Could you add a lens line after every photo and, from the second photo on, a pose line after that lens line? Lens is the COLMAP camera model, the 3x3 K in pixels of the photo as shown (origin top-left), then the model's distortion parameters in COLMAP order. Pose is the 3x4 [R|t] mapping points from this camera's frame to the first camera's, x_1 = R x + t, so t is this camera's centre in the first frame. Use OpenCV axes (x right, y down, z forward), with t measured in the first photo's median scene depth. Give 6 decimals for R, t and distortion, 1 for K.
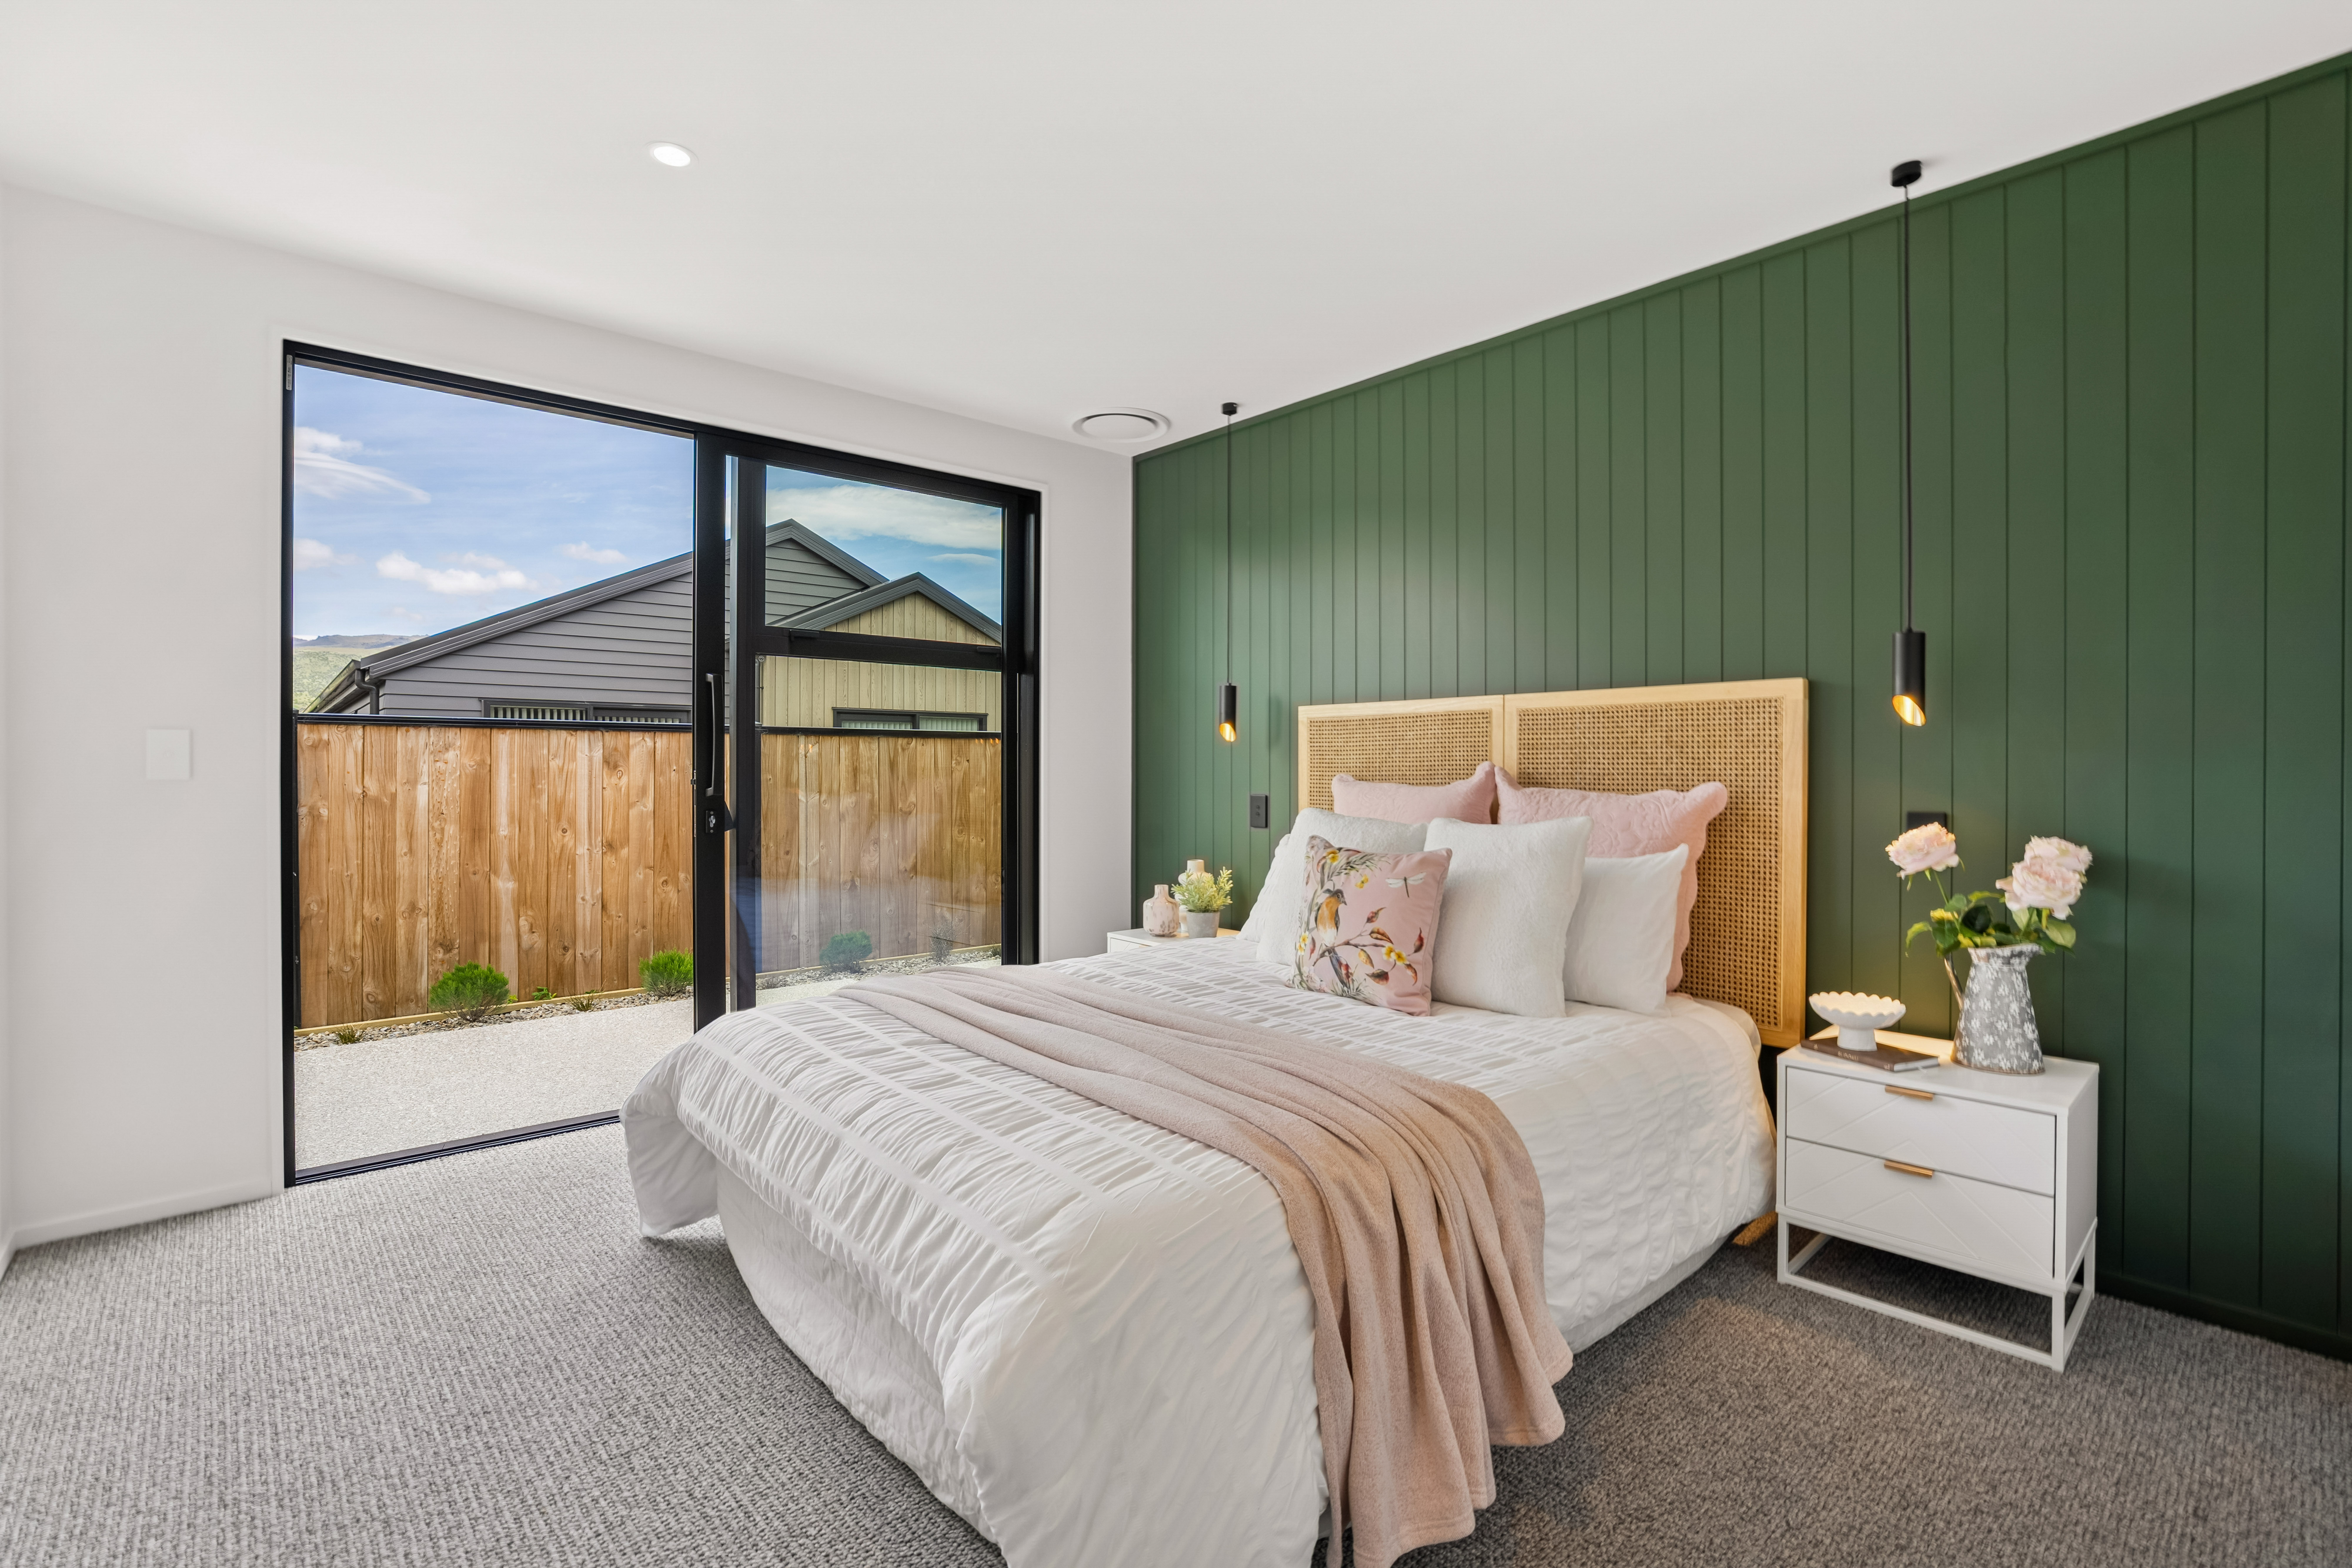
lens RADIAL K [[1067.9, 0, 1176.0], [0, 1067.9, 784.0], [0, 0, 1]] dist [-0.041829, 0.014087]
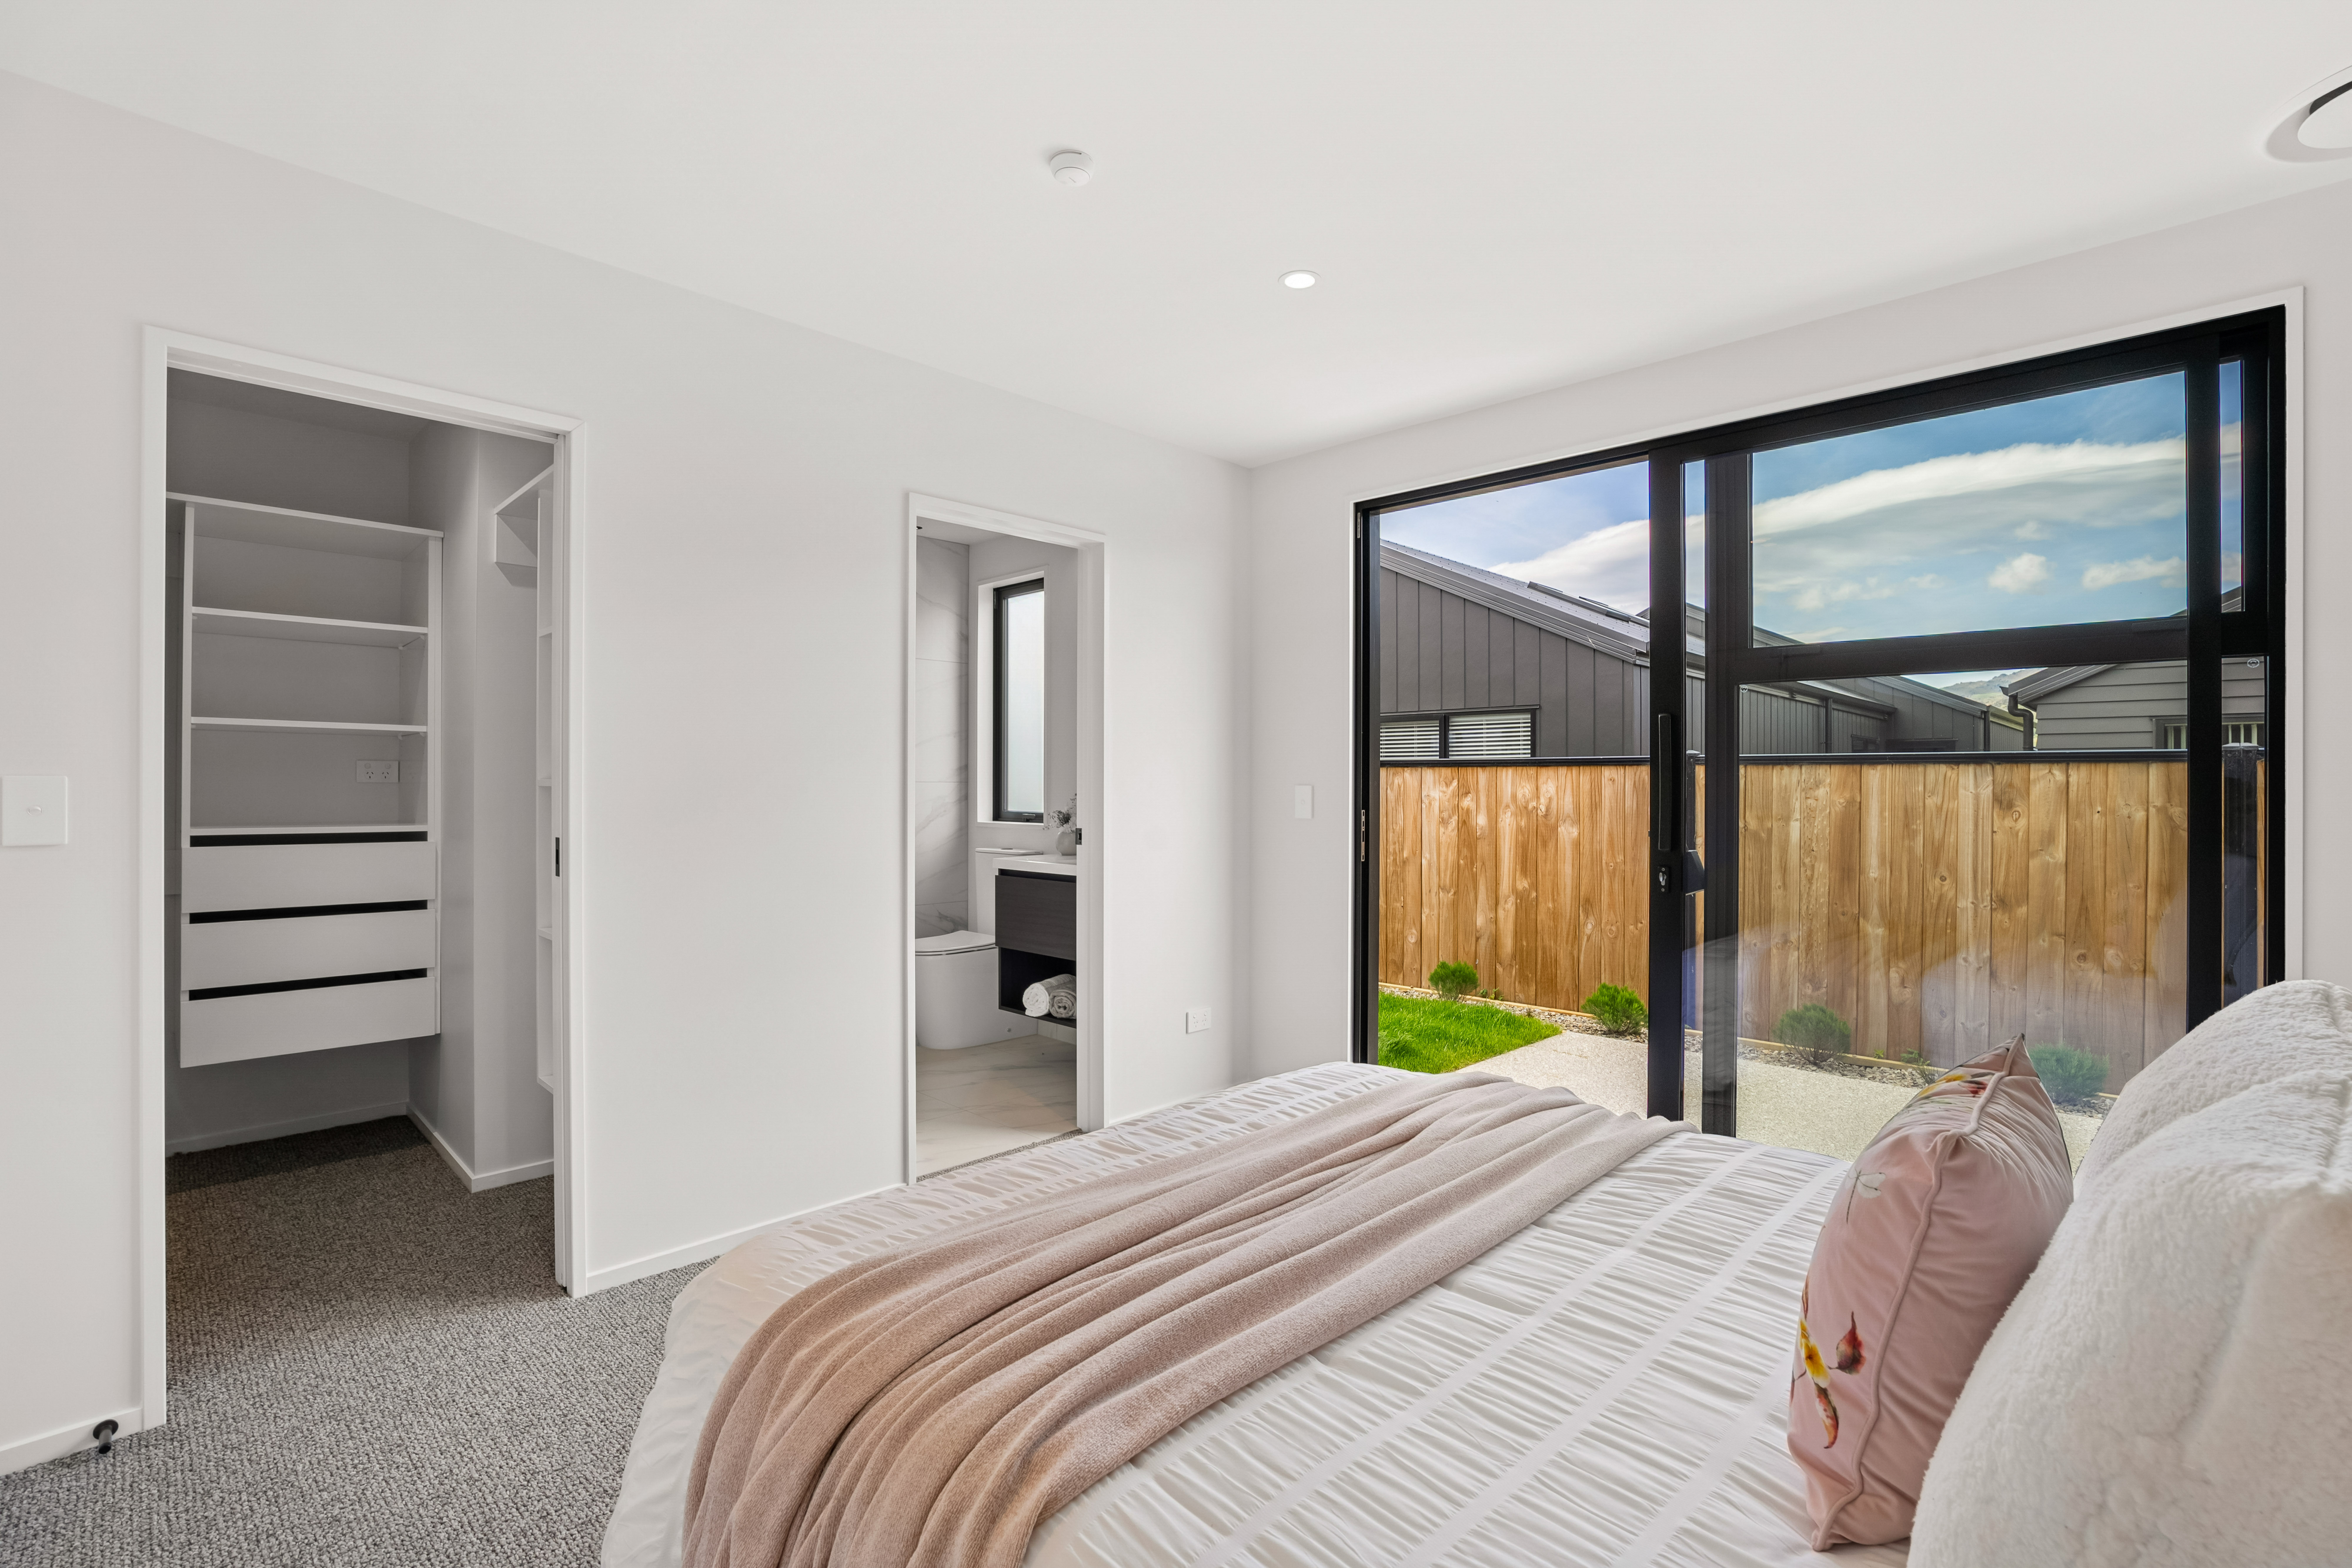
lens RADIAL K [[1067.9, 0, 1176.0], [0, 1067.9, 784.0], [0, 0, 1]] dist [-0.041829, 0.014087]
pose [[0.065281, -0.000925, -0.997867, 0.257814], [-0.018237, 0.999831, -0.002120, -0.021580], [0.997700, 0.018336, 0.065253, 0.319817]]
